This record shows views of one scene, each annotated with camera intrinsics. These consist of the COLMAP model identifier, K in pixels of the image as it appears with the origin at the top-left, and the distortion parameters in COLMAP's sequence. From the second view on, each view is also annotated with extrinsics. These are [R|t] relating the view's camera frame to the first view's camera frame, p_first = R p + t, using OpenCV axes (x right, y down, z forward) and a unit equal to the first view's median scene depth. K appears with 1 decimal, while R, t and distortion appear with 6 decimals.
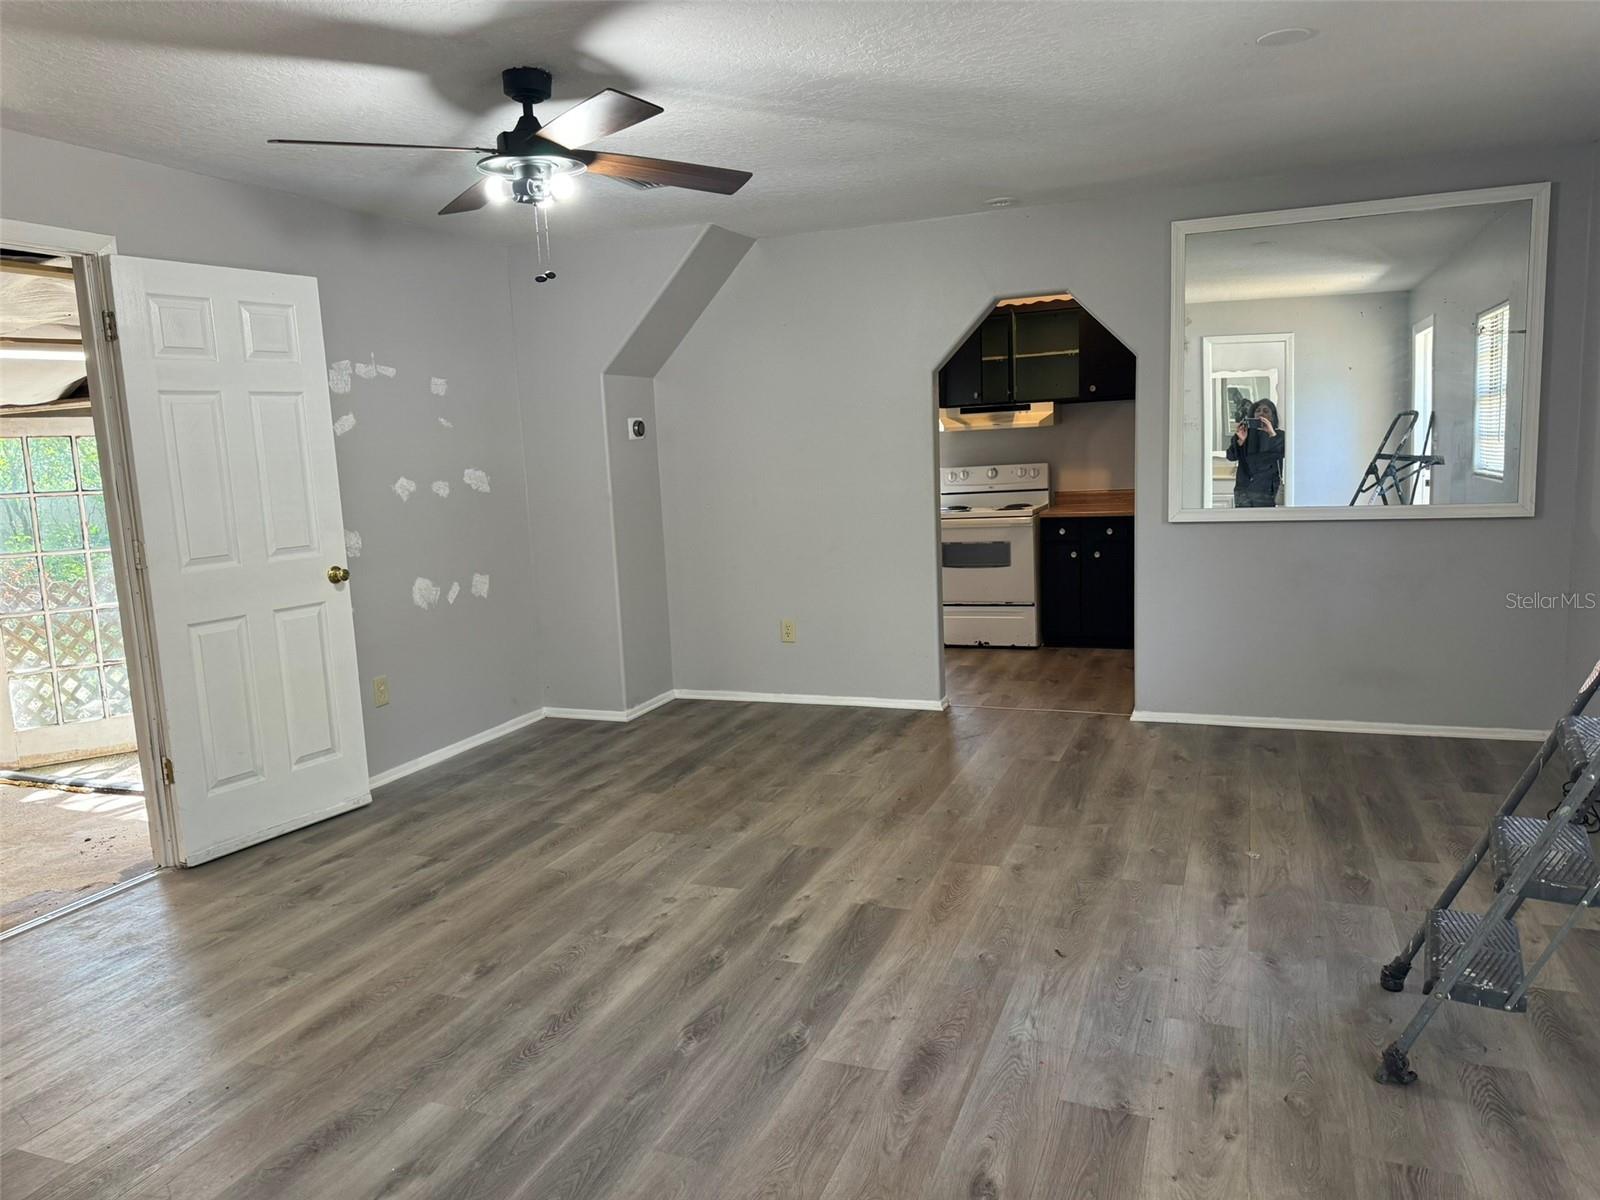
lens RADIAL K [[1123.0, 0, 801.3], [0, 1123.0, 606.9], [0, 0, 1]] dist [0.065160, -0.079174]
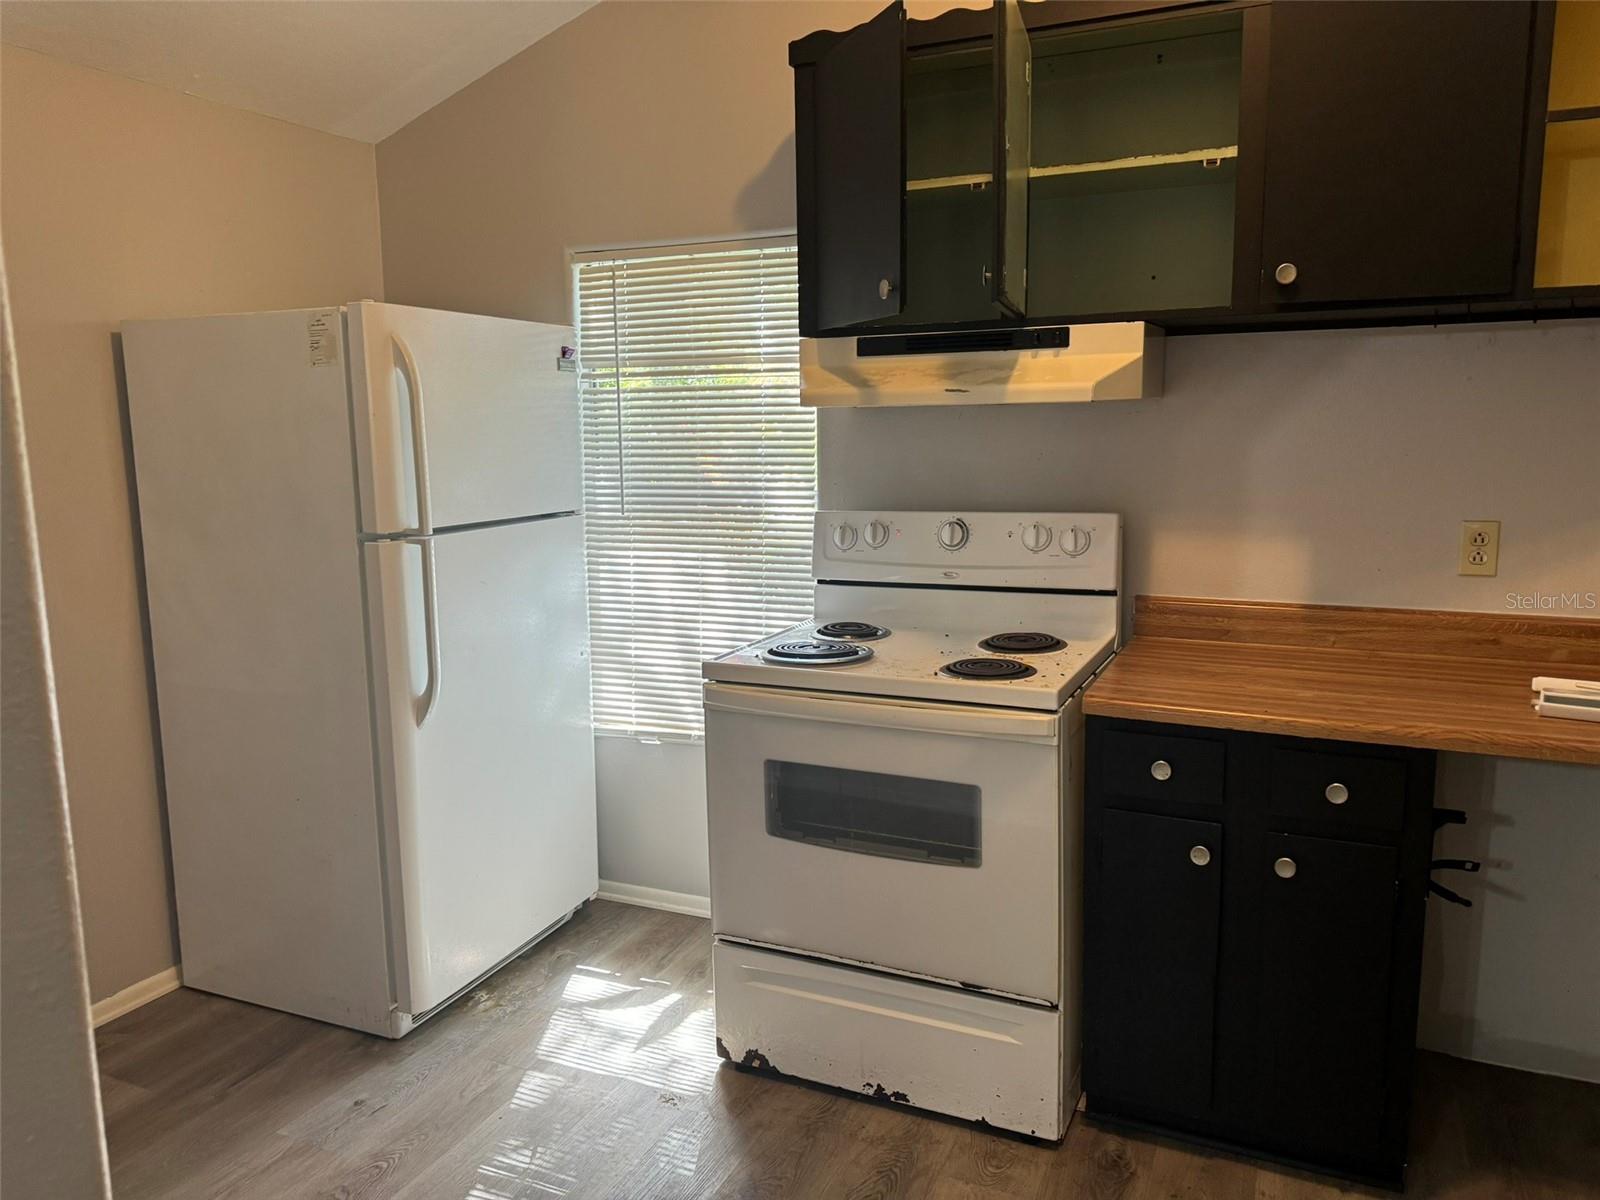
lens RADIAL K [[1139.3, 0, 803.3], [0, 1139.3, 595.6], [0, 0, 1]] dist [0.063816, -0.074471]
pose [[0.998334, 0.034359, -0.046351, 0.147835], [-0.033759, 0.999337, 0.013661, -0.108640], [0.046789, -0.012073, 0.998832, 0.682829]]
